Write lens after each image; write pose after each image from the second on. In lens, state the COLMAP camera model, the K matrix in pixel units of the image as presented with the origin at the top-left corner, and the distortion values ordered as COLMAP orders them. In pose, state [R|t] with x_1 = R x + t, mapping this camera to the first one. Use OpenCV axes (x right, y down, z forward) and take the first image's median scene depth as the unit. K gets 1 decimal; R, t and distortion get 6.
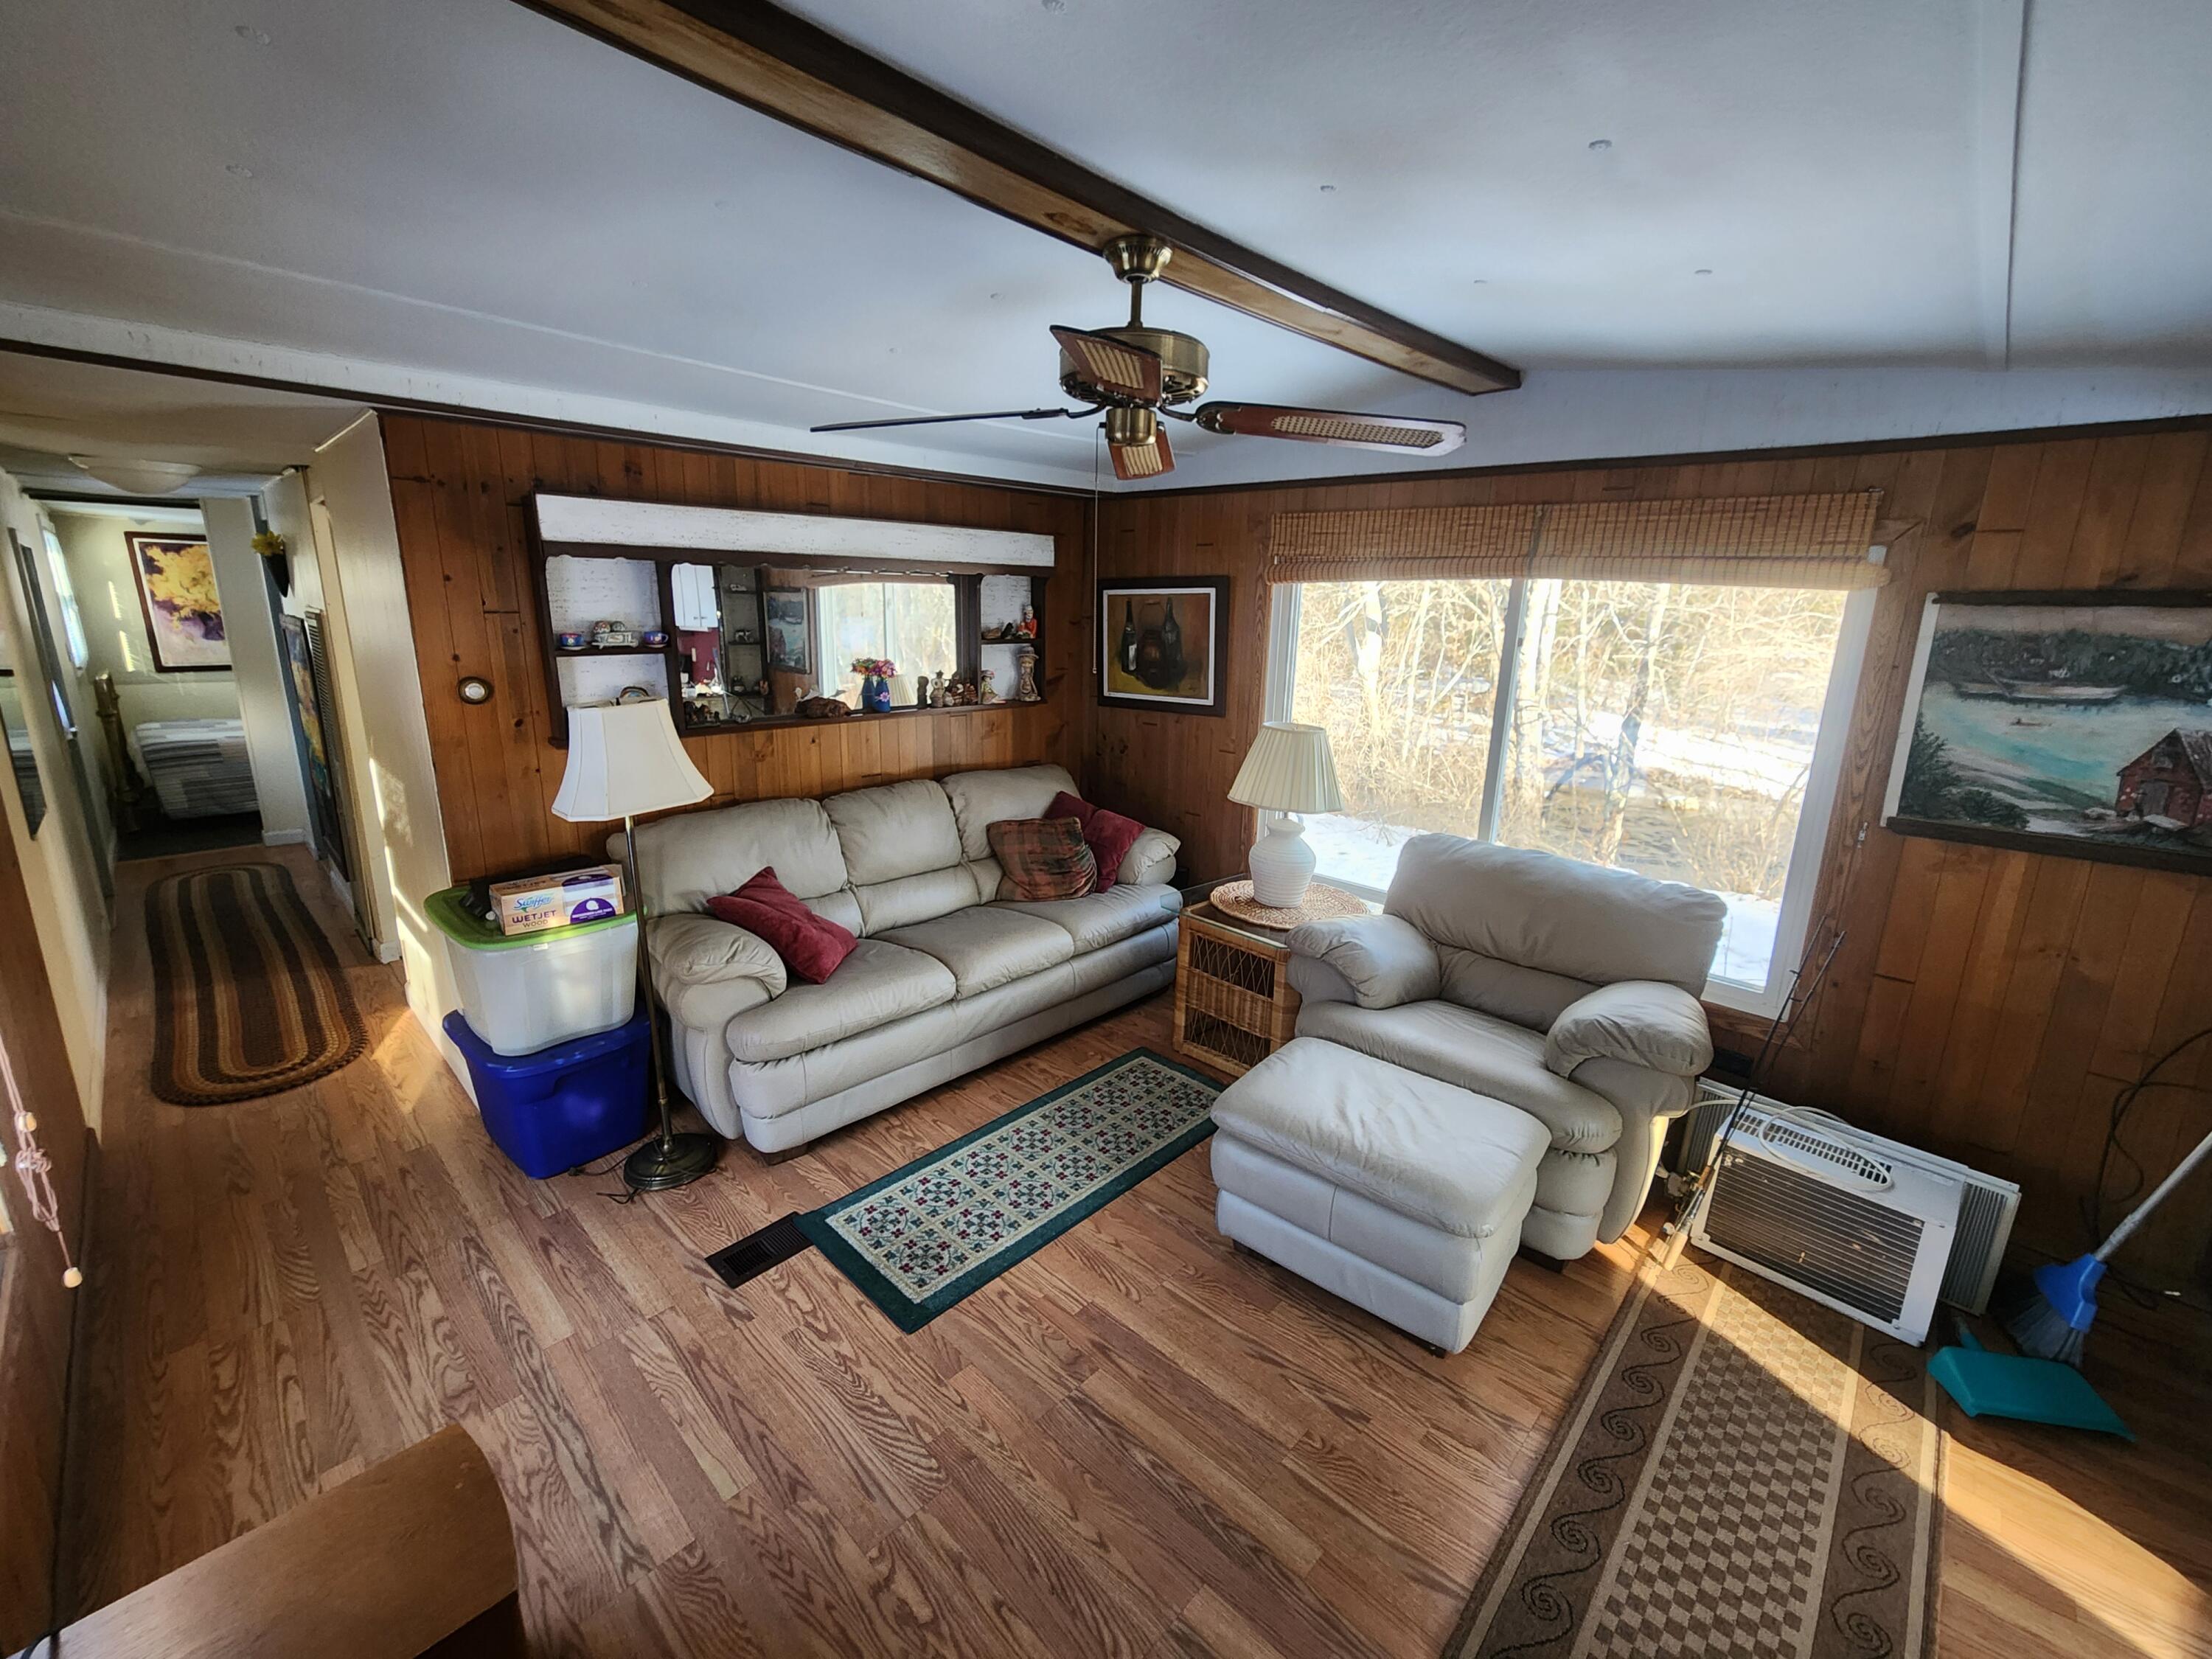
lens RADIAL K [[902.3, 0, 1105.4], [0, 902.3, 816.7], [0, 0, 1]] dist [0.000393, -0.000403]
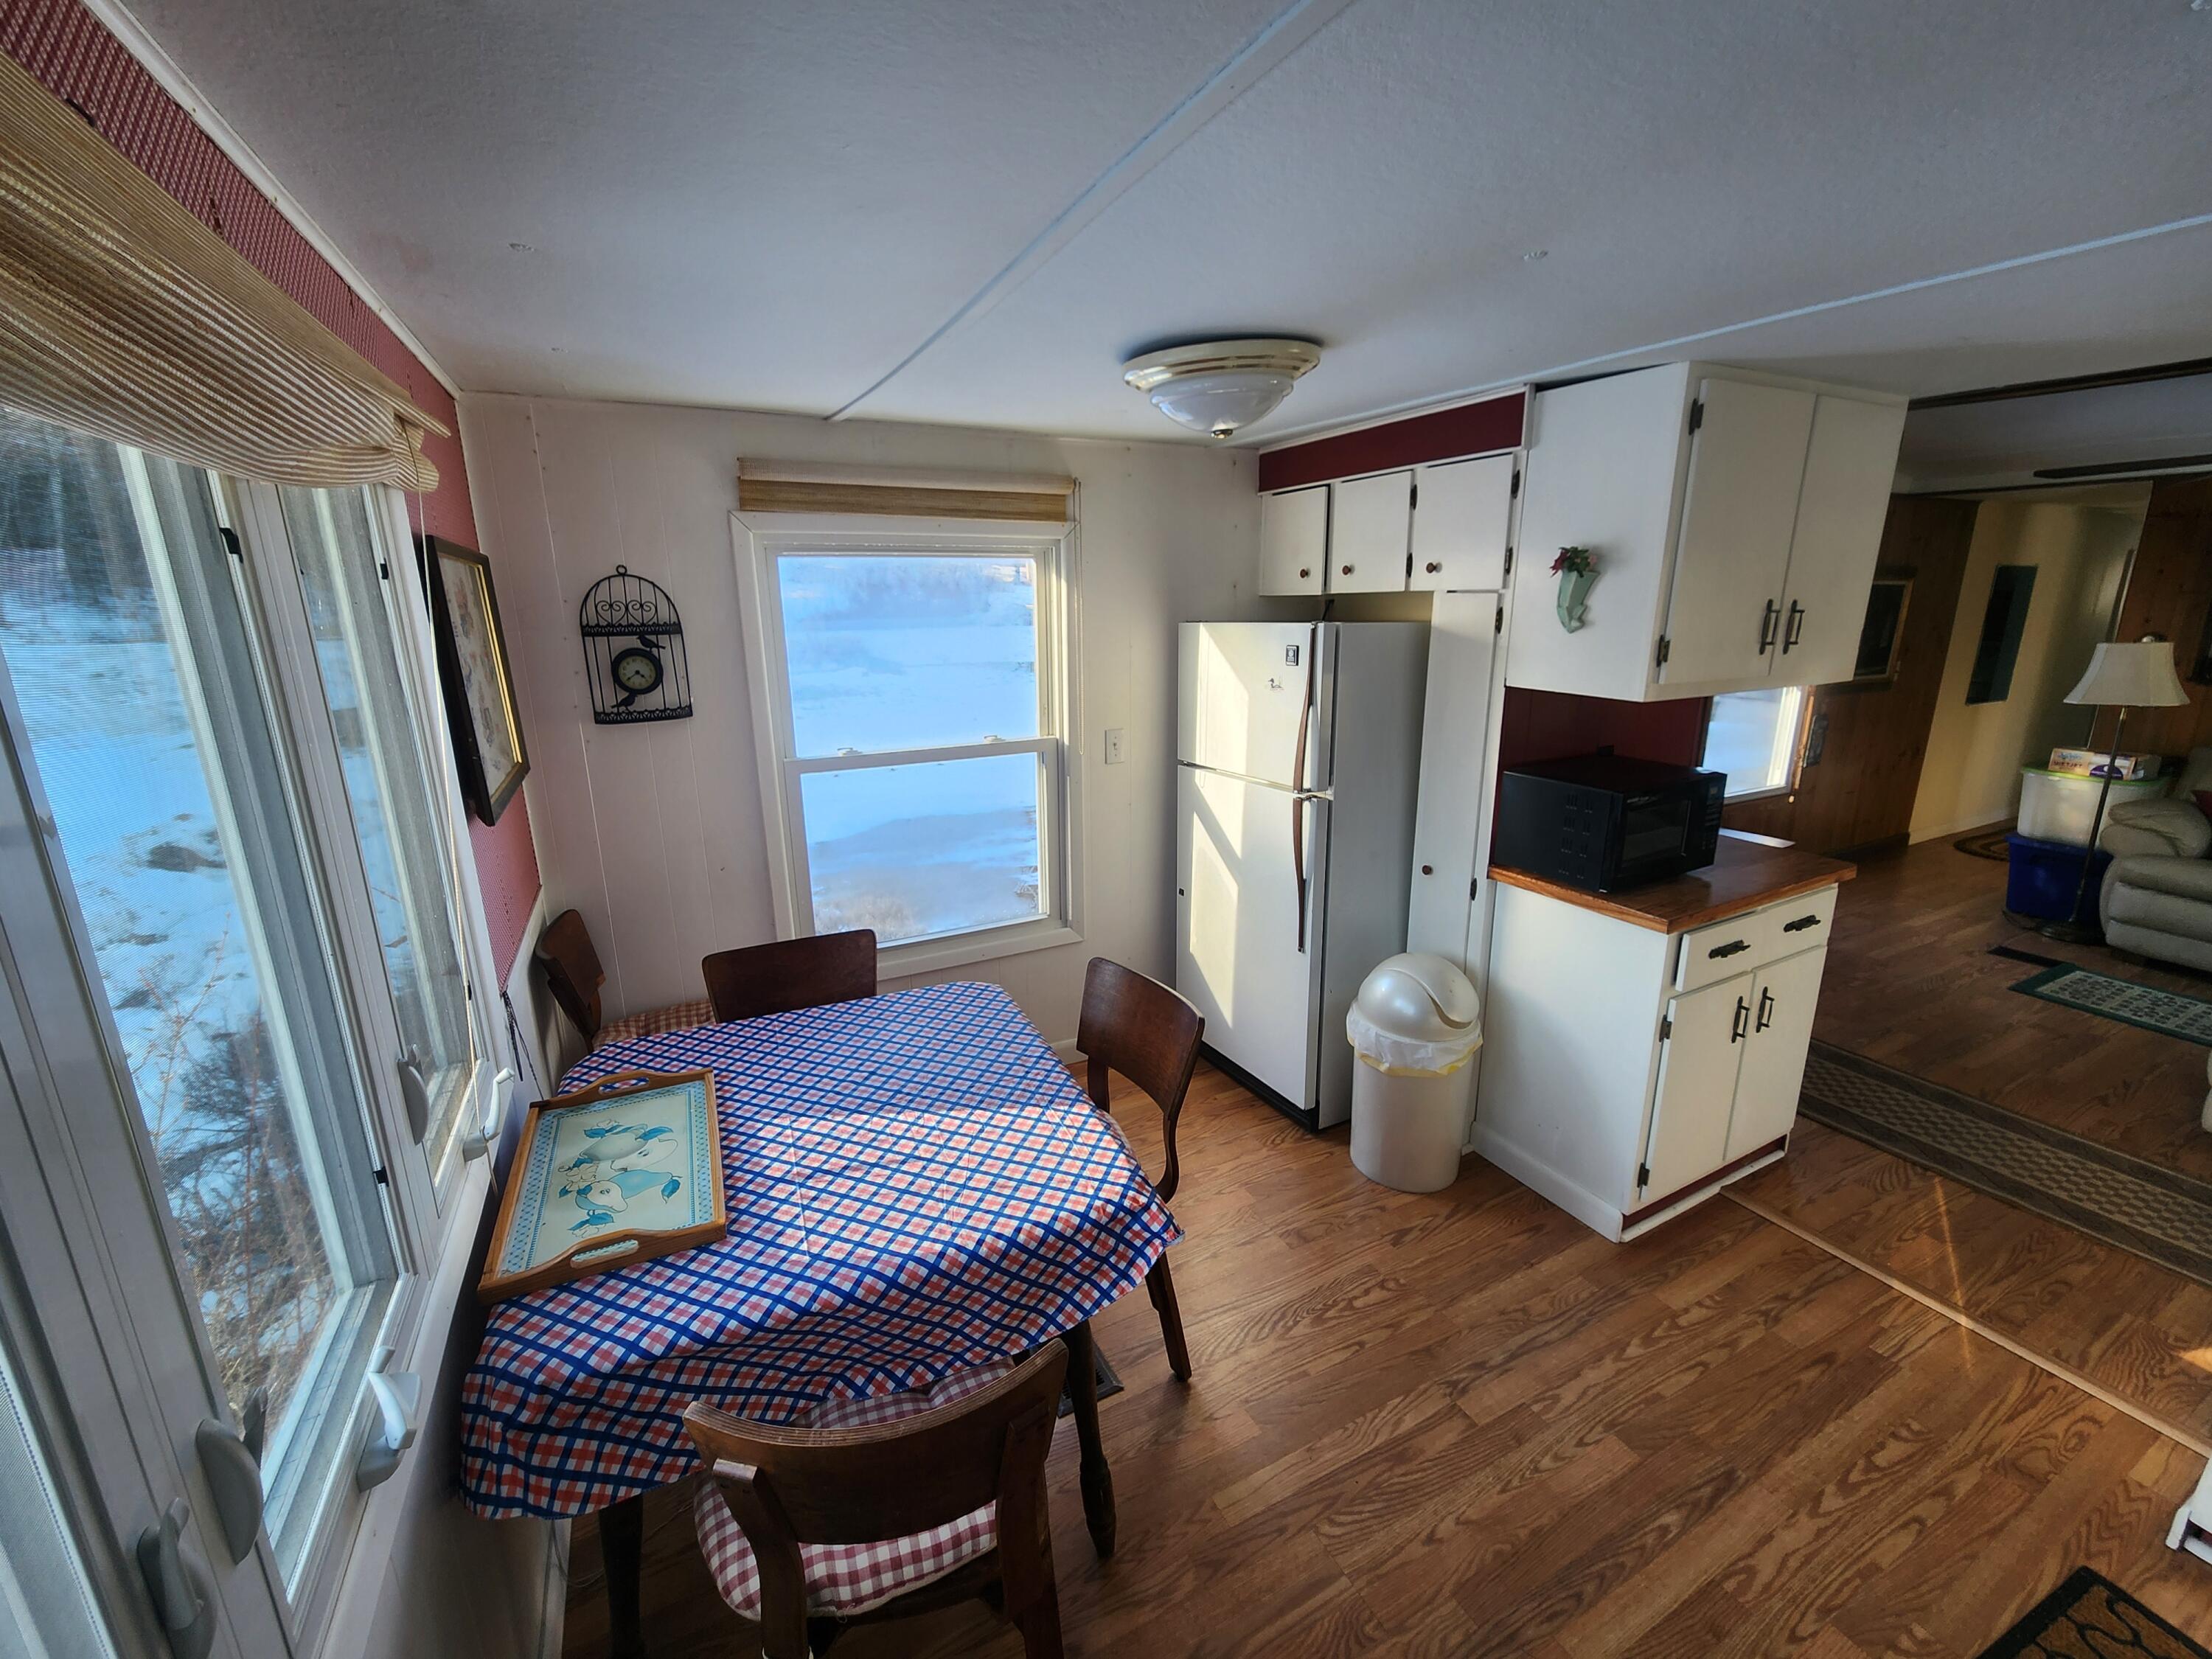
lens RADIAL K [[902.3, 0, 1107.1], [0, 902.3, 821.0], [0, 0, 1]] dist [0.000393, -0.000403]
pose [[-0.336486, 0.212956, -0.917293, 1.181316], [-0.215169, 0.930938, 0.295053, 0.070279], [0.916777, 0.296655, -0.267426, -0.157569]]
